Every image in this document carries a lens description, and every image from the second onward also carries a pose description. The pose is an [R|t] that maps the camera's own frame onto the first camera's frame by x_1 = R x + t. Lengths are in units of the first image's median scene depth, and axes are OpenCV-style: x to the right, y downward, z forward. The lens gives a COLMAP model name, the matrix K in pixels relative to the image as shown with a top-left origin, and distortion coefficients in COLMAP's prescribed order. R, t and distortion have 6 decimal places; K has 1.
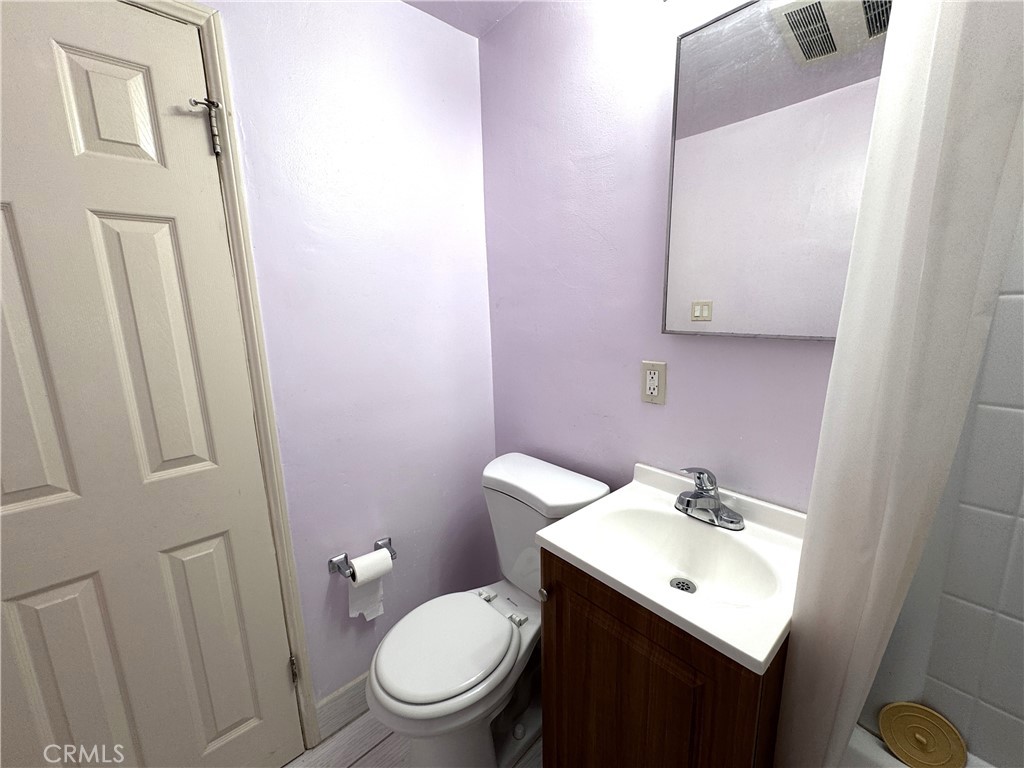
lens RADIAL K [[409.0, 0, 512.3], [0, 409.0, 386.8], [0, 0, 1]] dist [-0.000653, 0.000000]
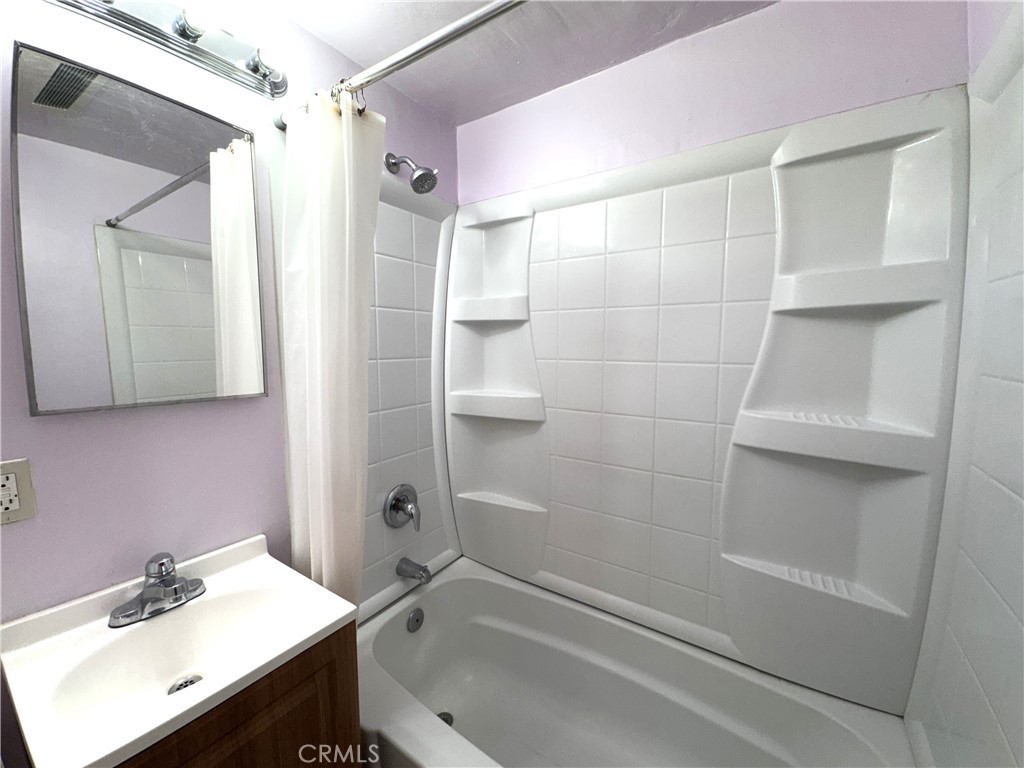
lens RADIAL K [[409.0, 0, 512.4], [0, 409.0, 383.6], [0, 0, 1]] dist [-0.000653, 0.000000]
pose [[-0.240080, -0.063060, 0.968703, -0.566701], [0.192074, 0.975074, 0.111078, -0.115066], [-0.951561, 0.212730, -0.221984, 0.378885]]
